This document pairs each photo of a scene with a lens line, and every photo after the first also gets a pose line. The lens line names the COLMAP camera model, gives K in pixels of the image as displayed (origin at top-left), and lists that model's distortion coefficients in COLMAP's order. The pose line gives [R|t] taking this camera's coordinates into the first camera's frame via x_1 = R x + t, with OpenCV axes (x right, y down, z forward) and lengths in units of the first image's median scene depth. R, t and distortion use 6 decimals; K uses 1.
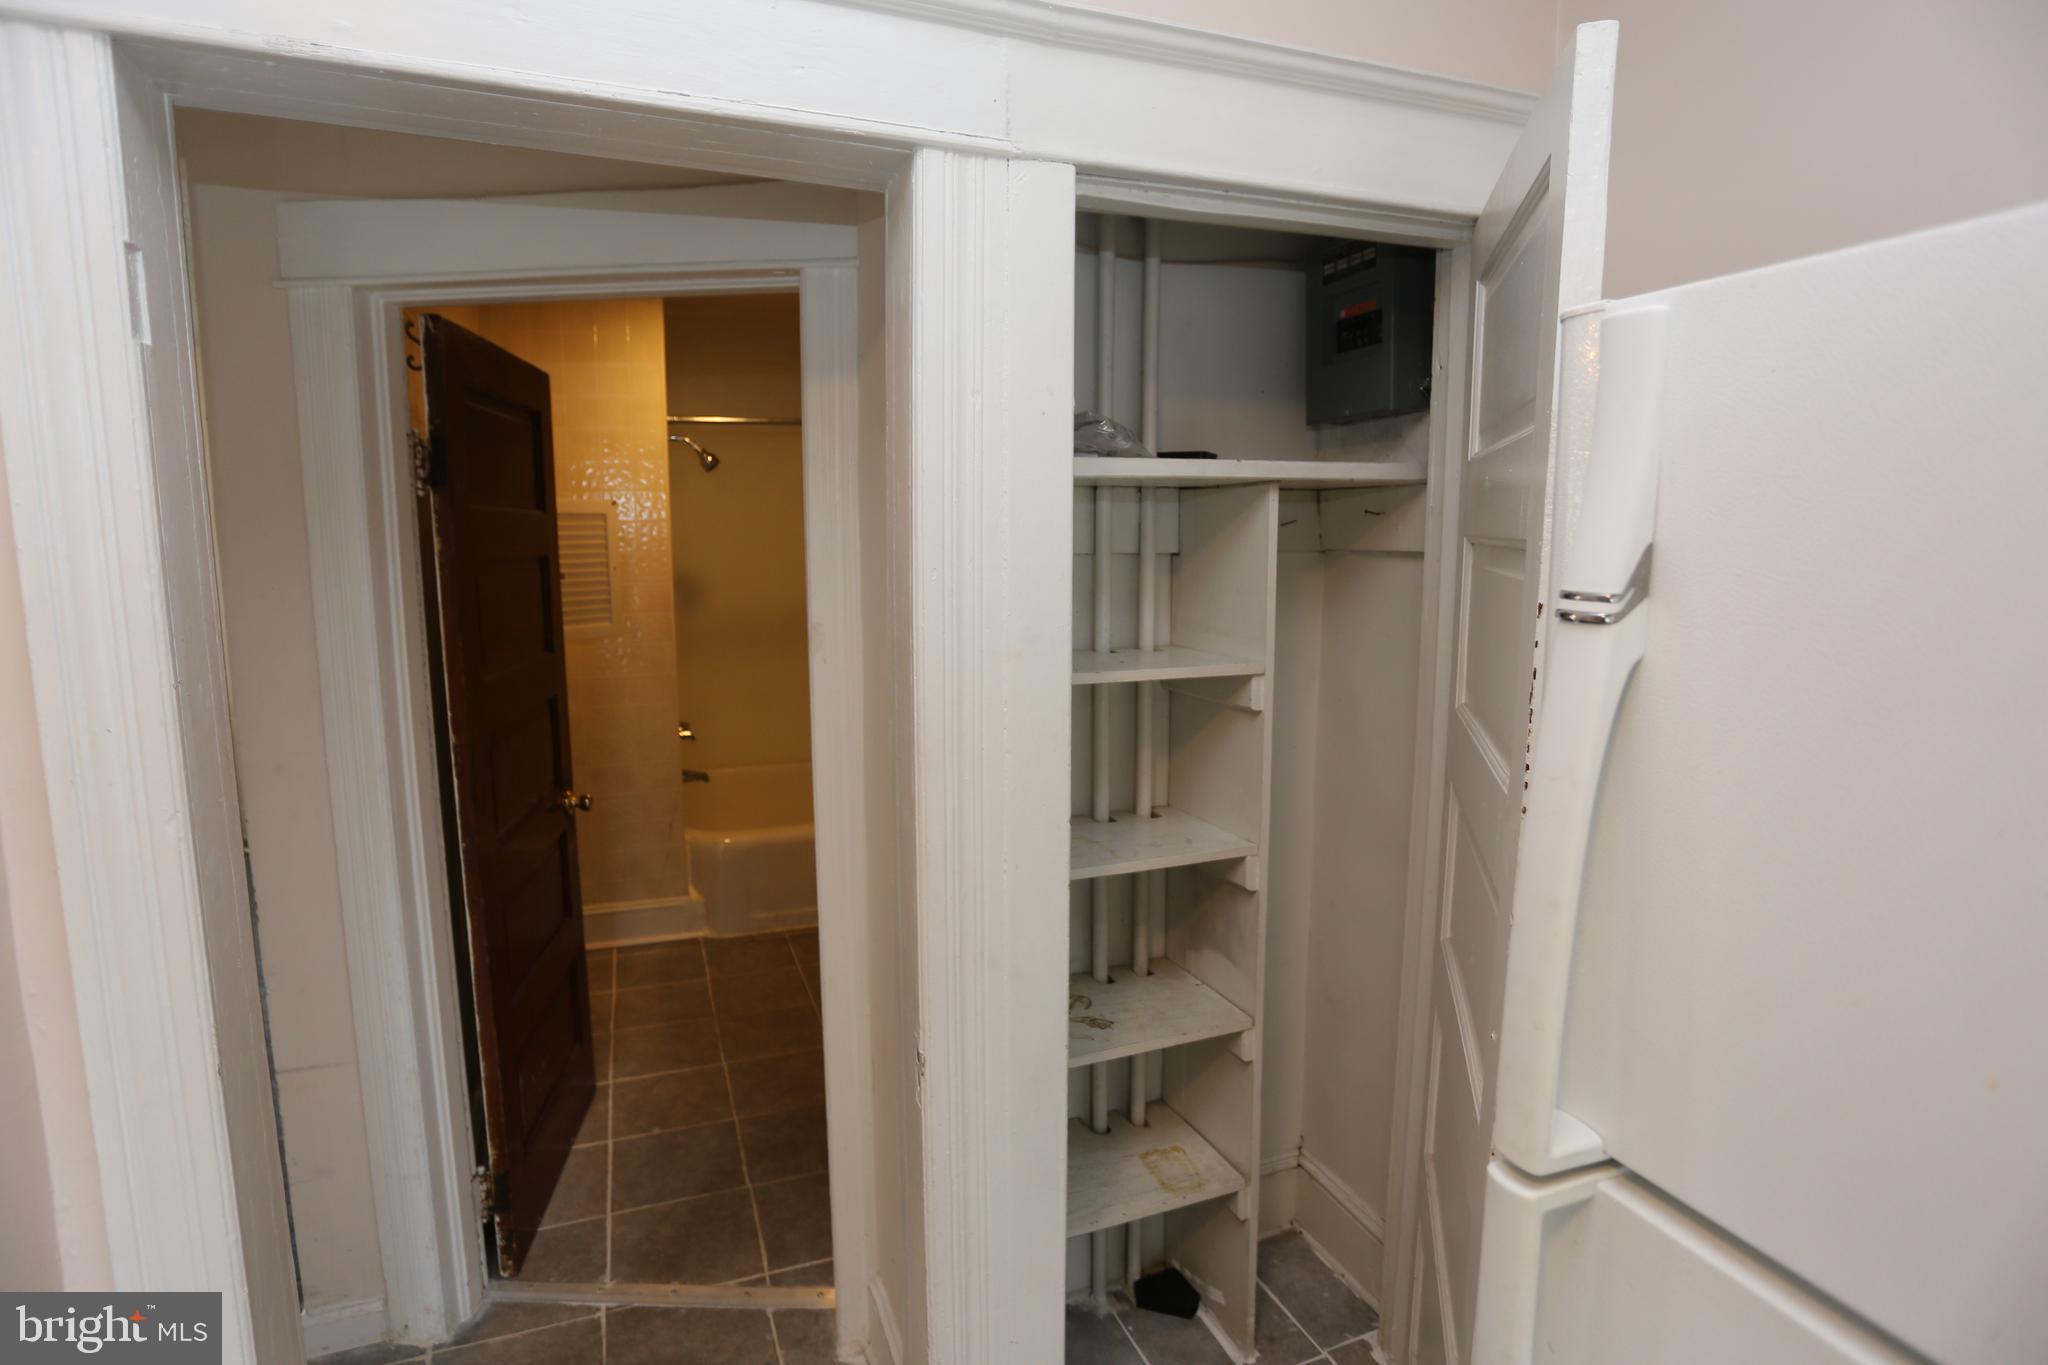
lens RADIAL K [[1049.7, 0, 1013.8], [0, 1049.7, 672.6], [0, 0, 1]] dist [-0.075608, 0.038029]
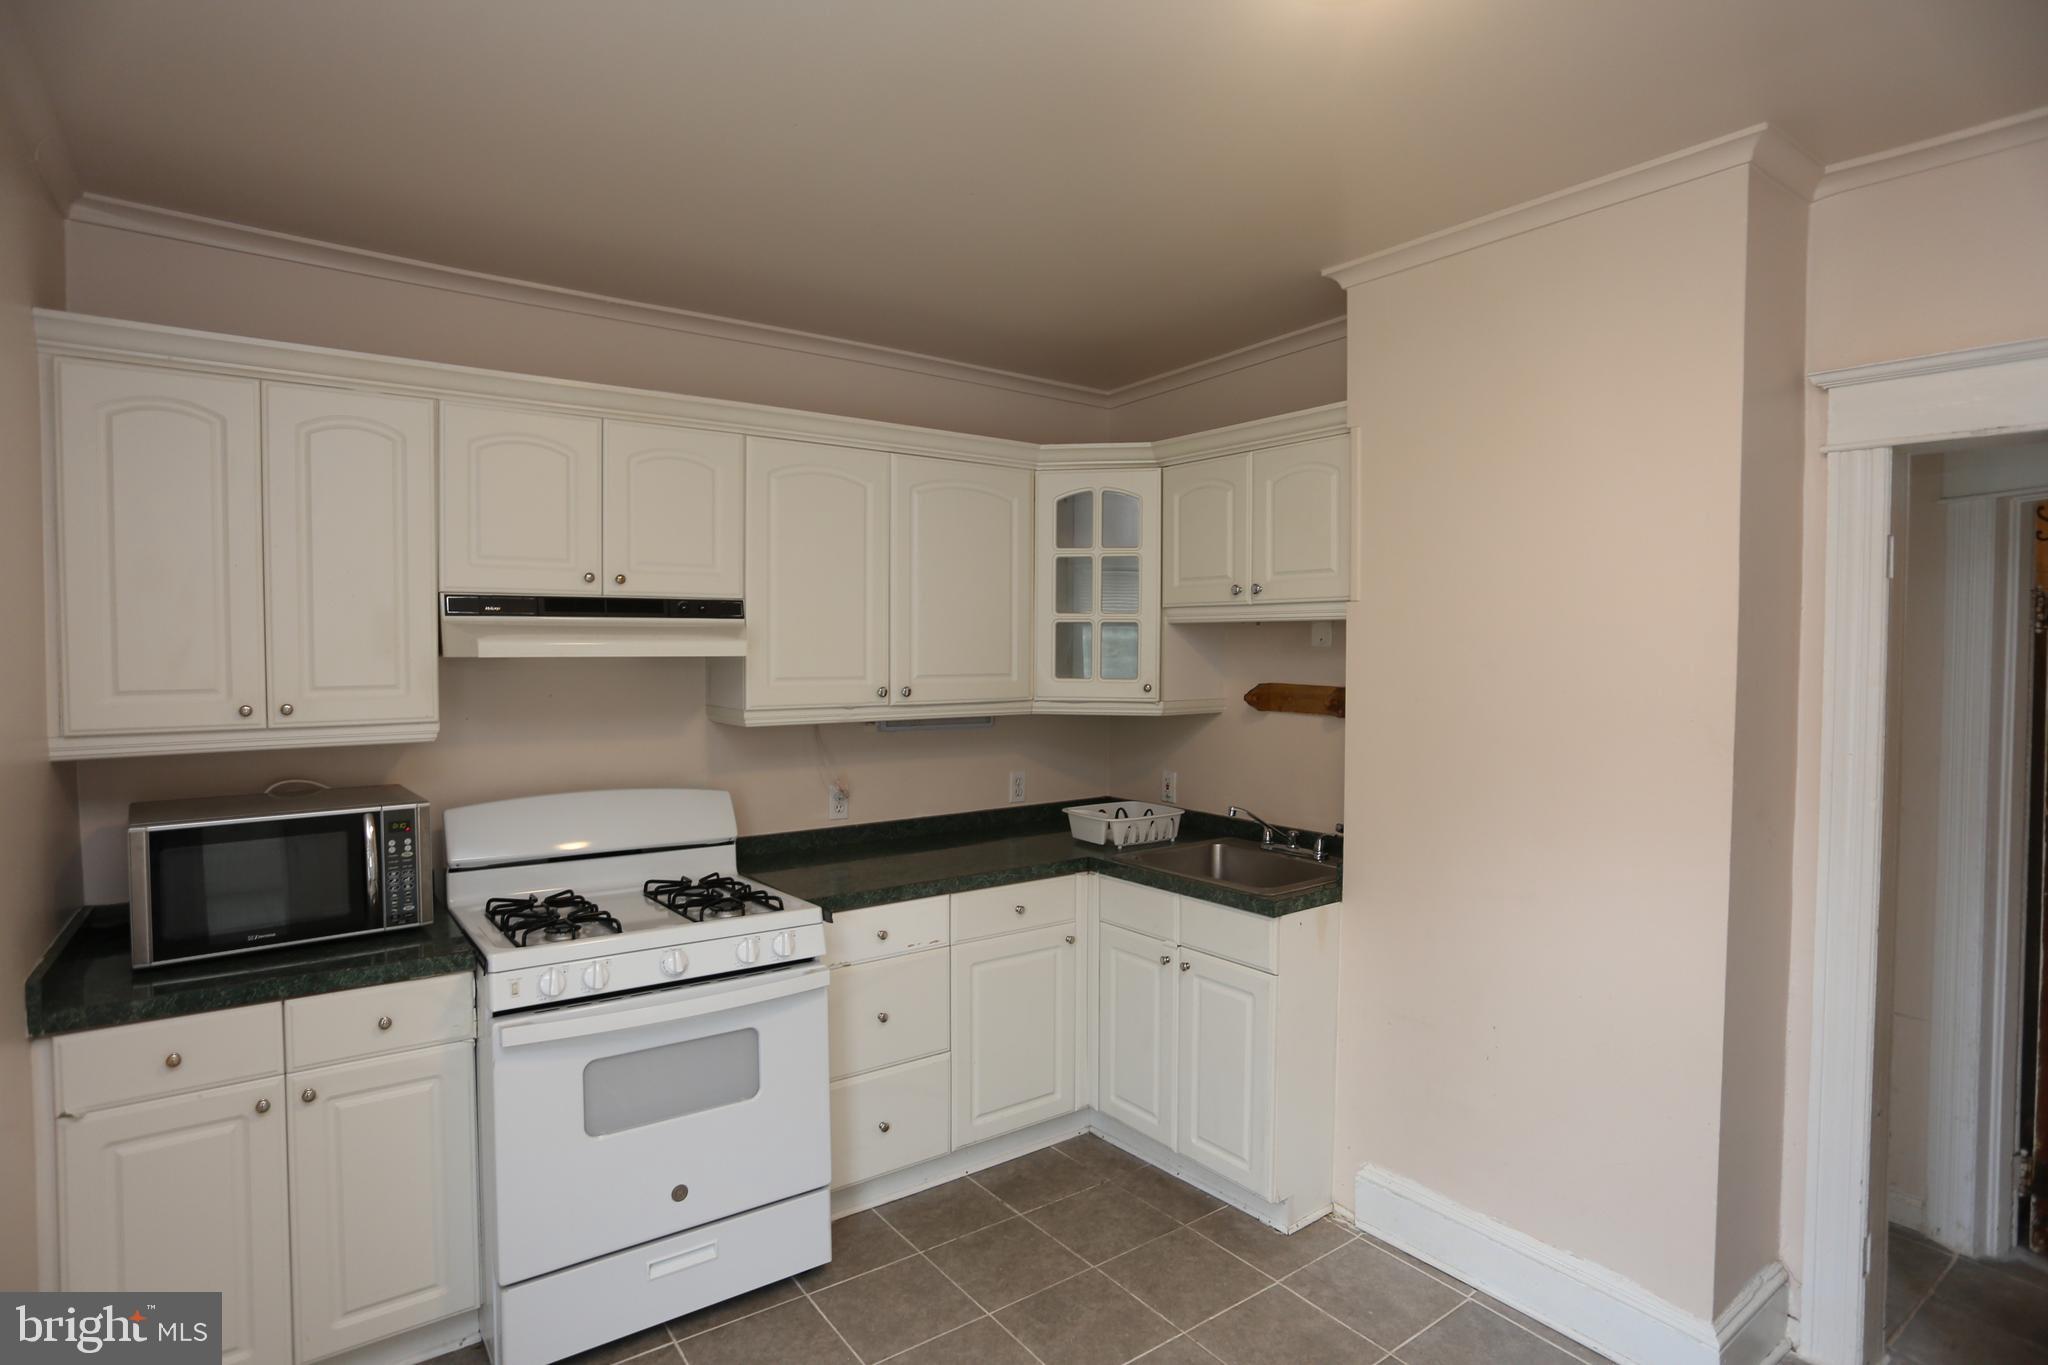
lens RADIAL K [[1049.4, 0, 1012.6], [0, 1049.4, 675.1], [0, 0, 1]] dist [-0.070882, 0.031648]
pose [[0.260037, 0.036472, -0.964910, 0.338456], [-0.128488, 0.991707, 0.002858, 0.052498], [0.957012, 0.123236, 0.262567, -0.605978]]
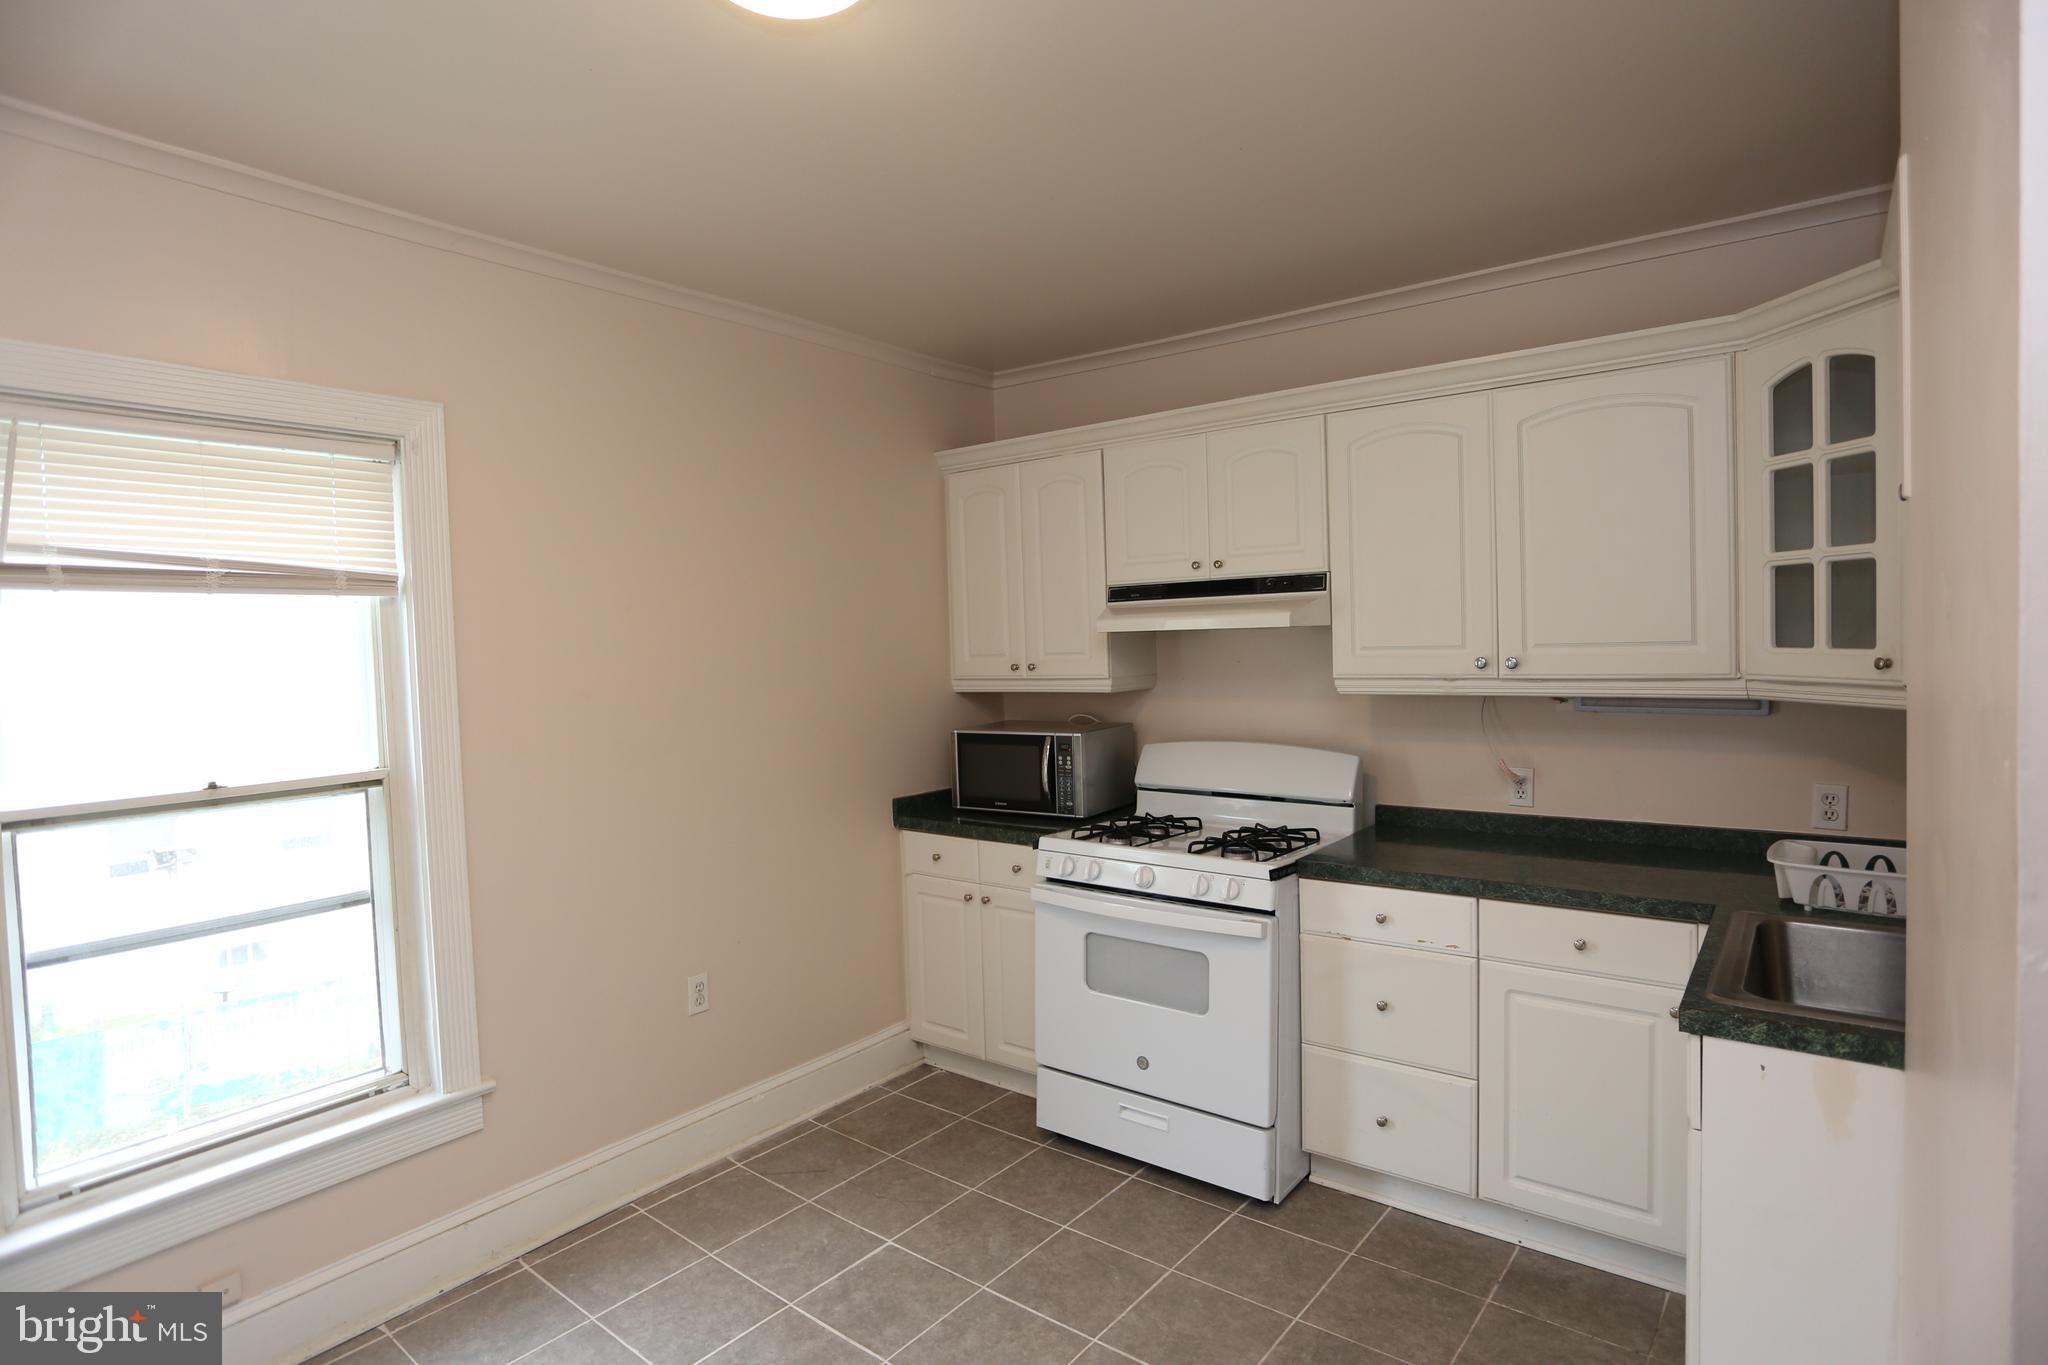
lens RADIAL K [[1049.4, 0, 1012.6], [0, 1049.4, 675.1], [0, 0, 1]] dist [-0.070882, 0.031648]
pose [[-0.862980, 0.052639, -0.502489, 0.024039], [-0.027218, 0.988270, 0.150273, -0.058584], [0.504505, 0.143360, -0.851424, 0.410538]]
